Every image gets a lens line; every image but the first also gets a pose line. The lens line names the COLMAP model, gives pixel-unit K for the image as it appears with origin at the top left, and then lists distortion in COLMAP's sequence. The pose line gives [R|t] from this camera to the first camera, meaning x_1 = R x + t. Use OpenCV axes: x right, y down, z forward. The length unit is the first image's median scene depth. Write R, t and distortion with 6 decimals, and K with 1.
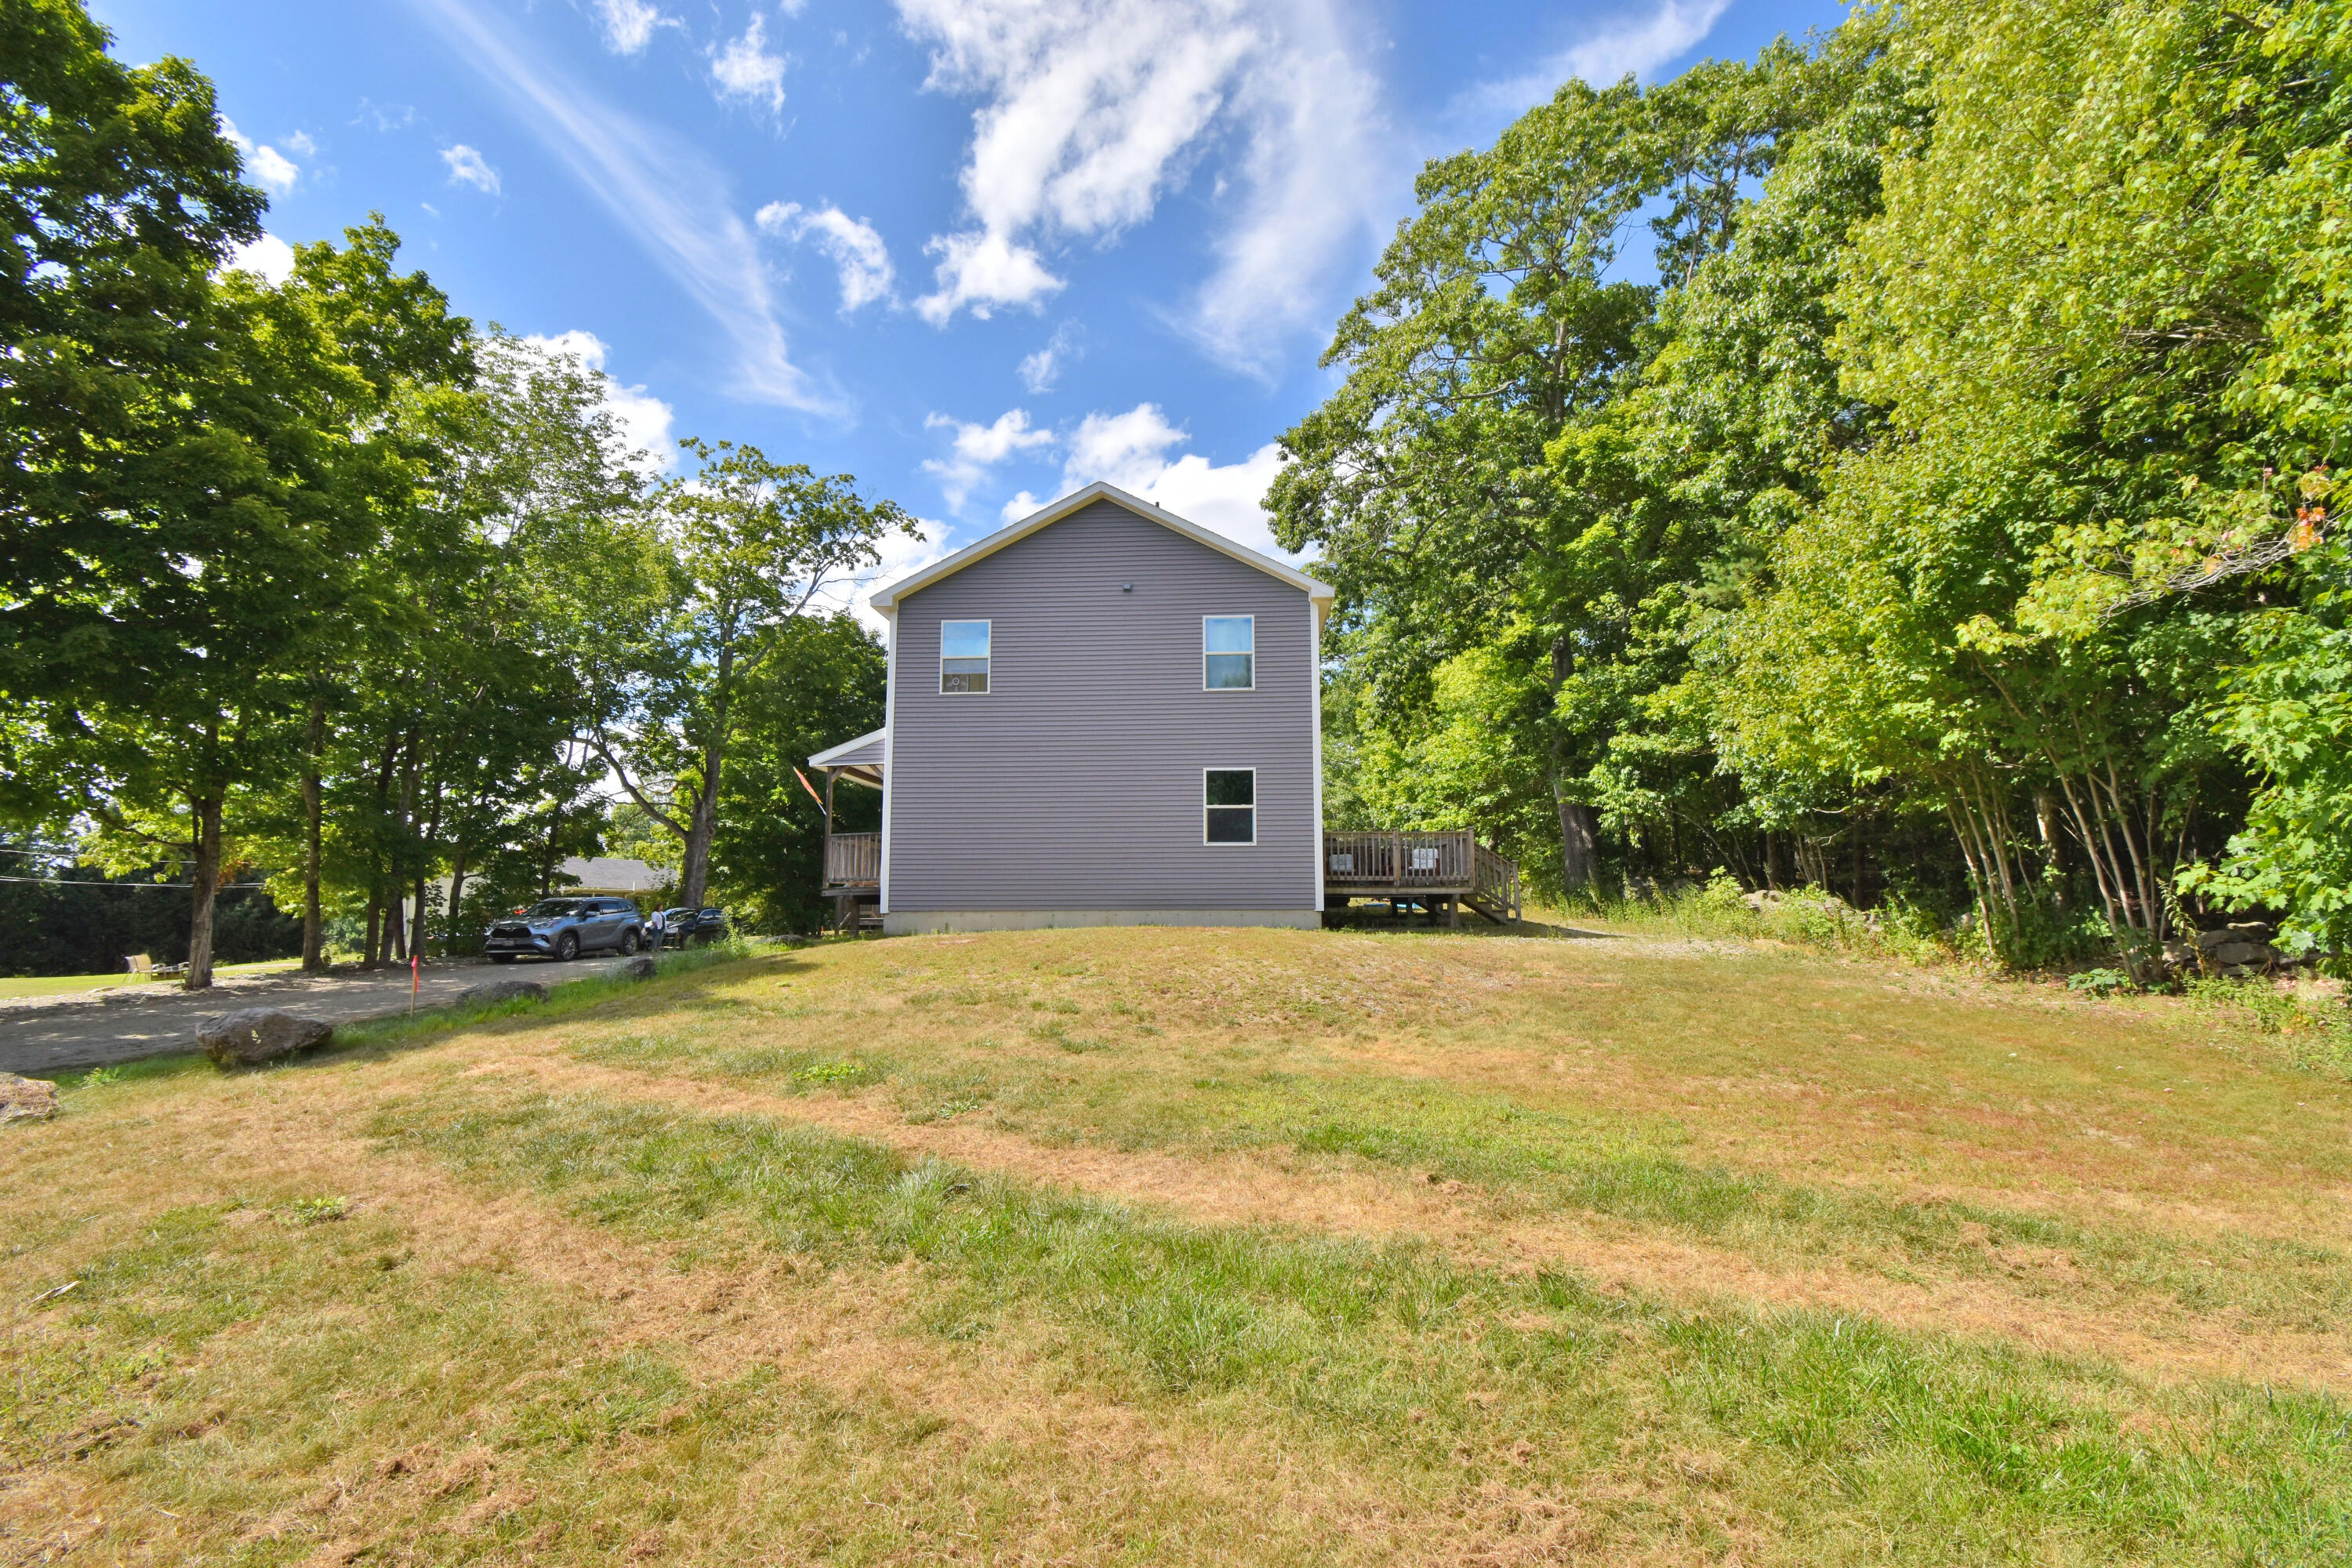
lens RADIAL K [[1014.8, 0, 1176.0], [0, 1014.8, 784.0], [0, 0, 1]] dist [0.000444, -0.020079]
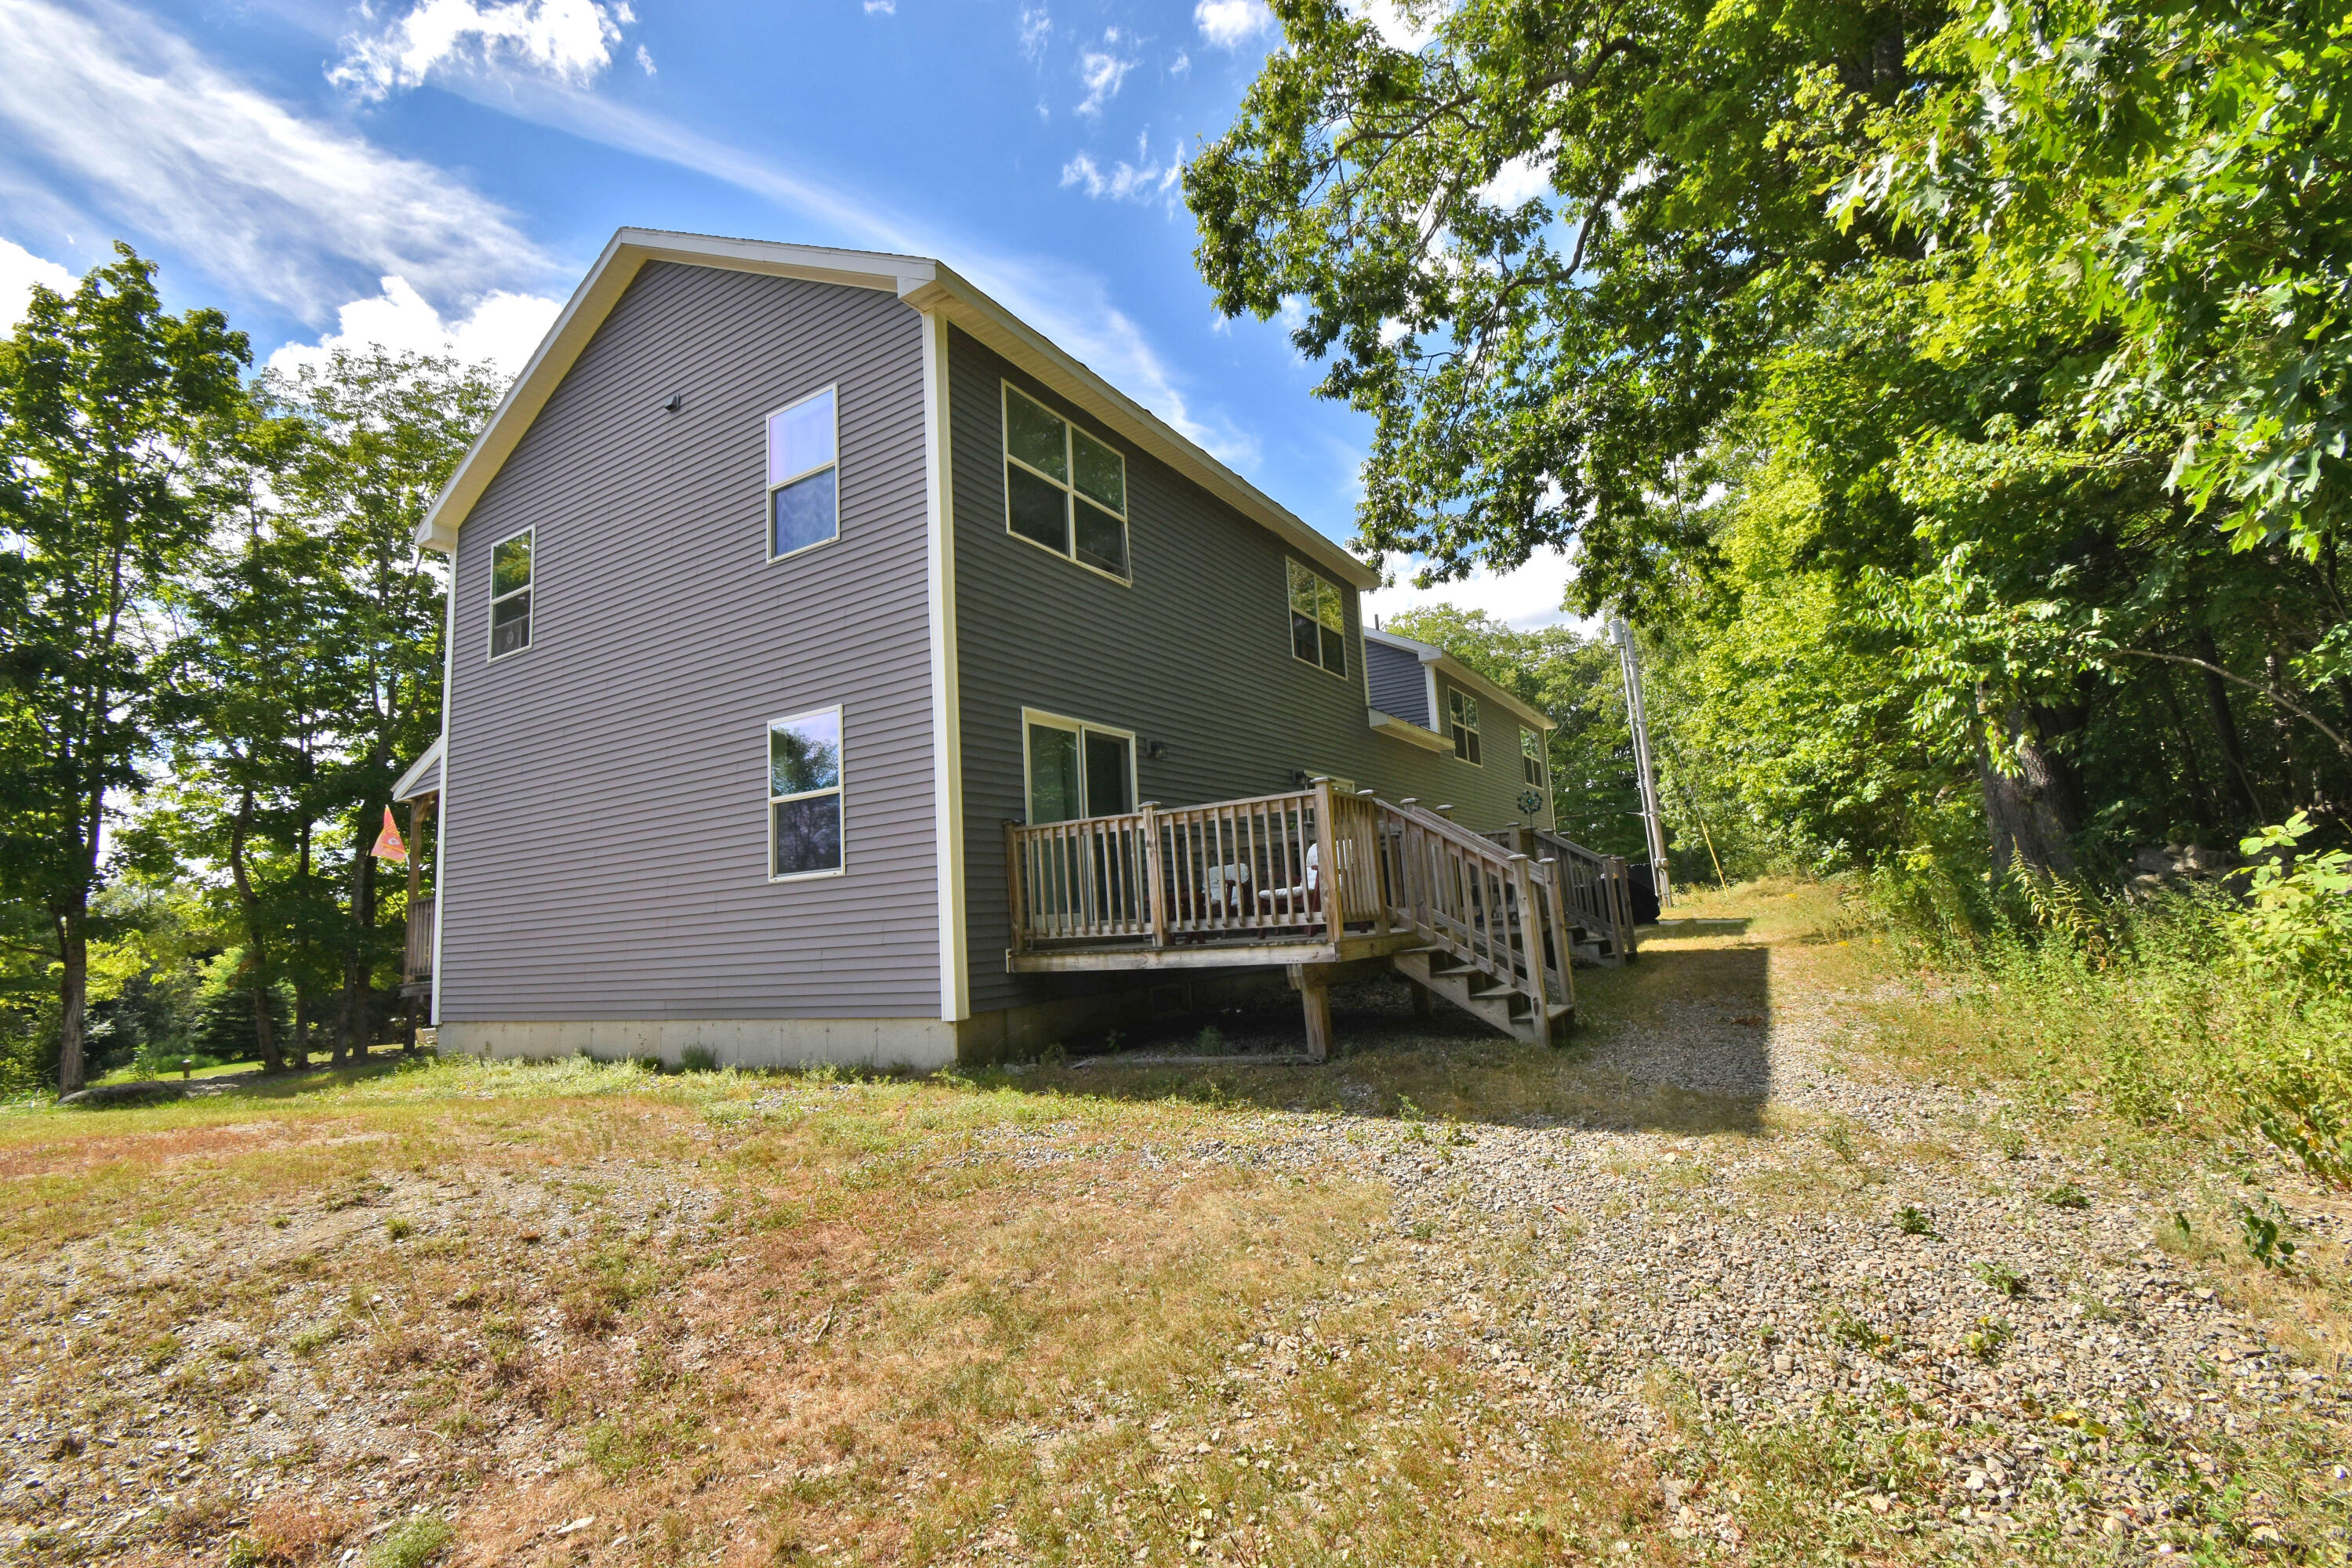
lens RADIAL K [[1034.2, 0, 1178.0], [0, 1034.2, 814.3], [0, 0, 1]] dist [-0.000084, -0.000025]
pose [[0.877808, -0.102339, -0.467953, 0.386210], [0.107938, 0.994046, -0.014917, 0.051671], [0.466693, -0.037415, 0.883627, 0.602635]]
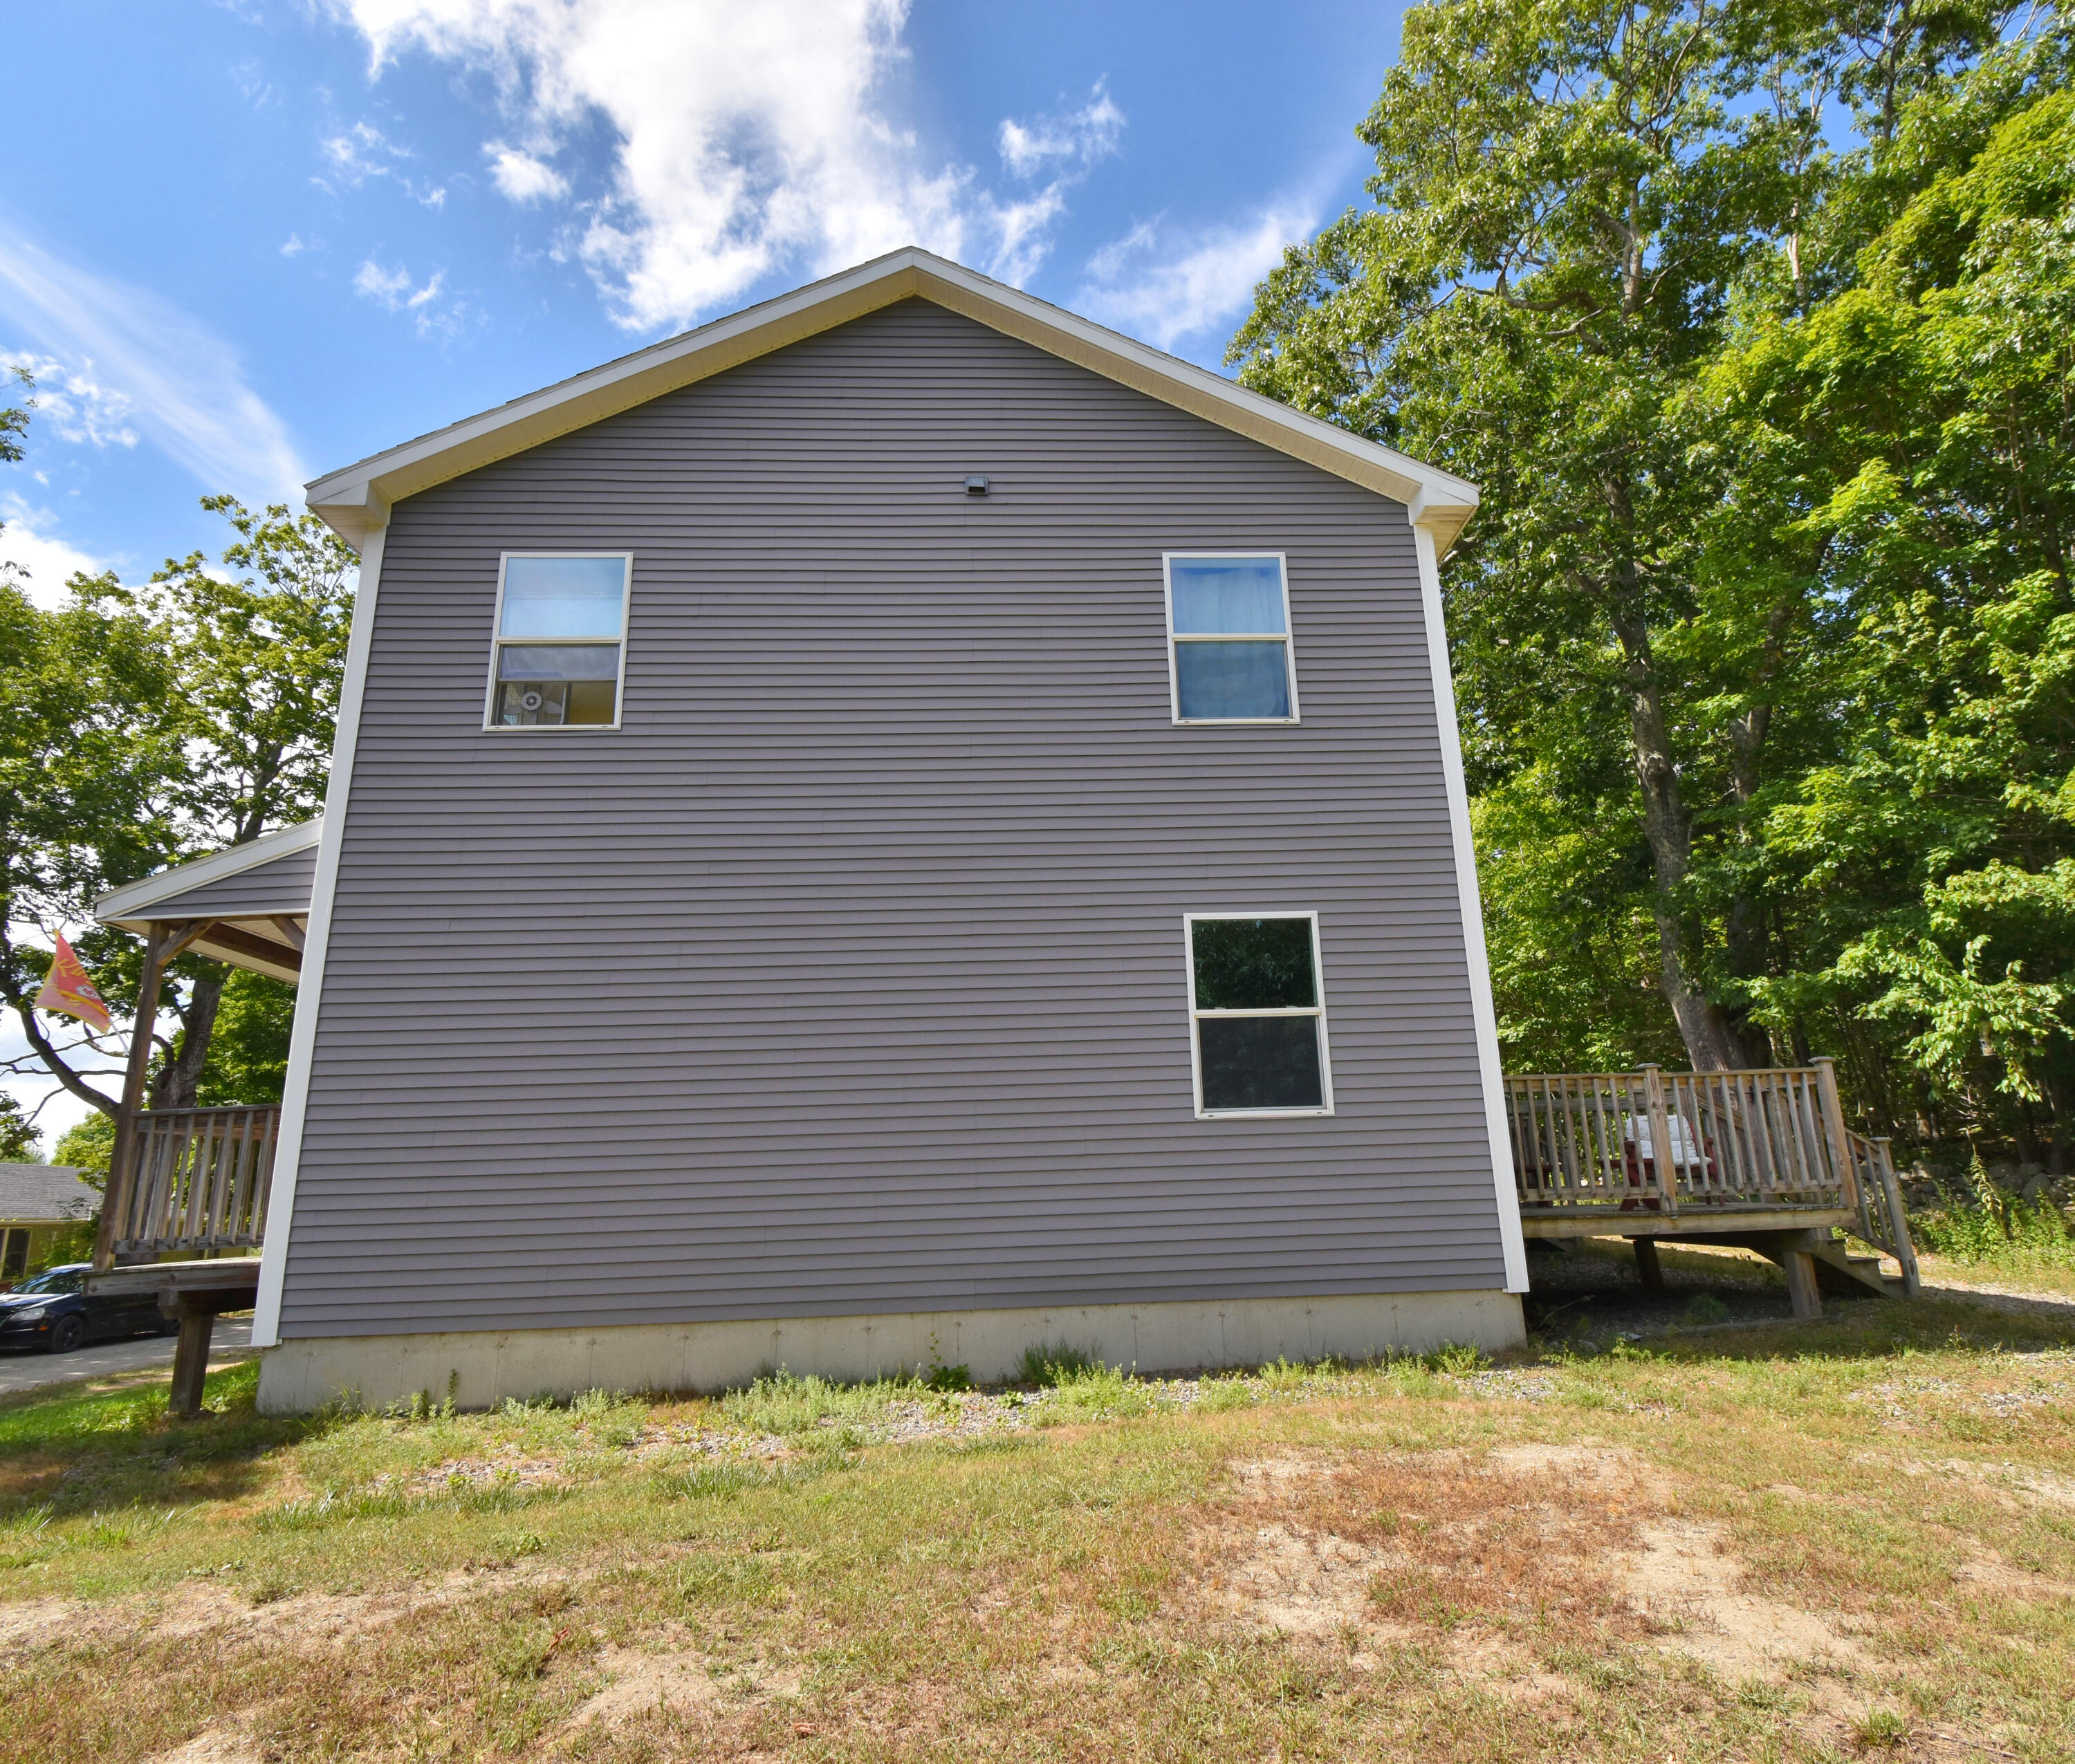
lens RADIAL K [[1102.5, 0, 1061.8], [0, 1102.5, 907.8], [0, 0, 1]] dist [-0.001265, -0.000428]
pose [[0.993674, -0.004029, 0.112234, -0.060852], [0.019317, 0.990594, -0.135465, 0.034891], [-0.110632, 0.136776, 0.984405, 0.545891]]
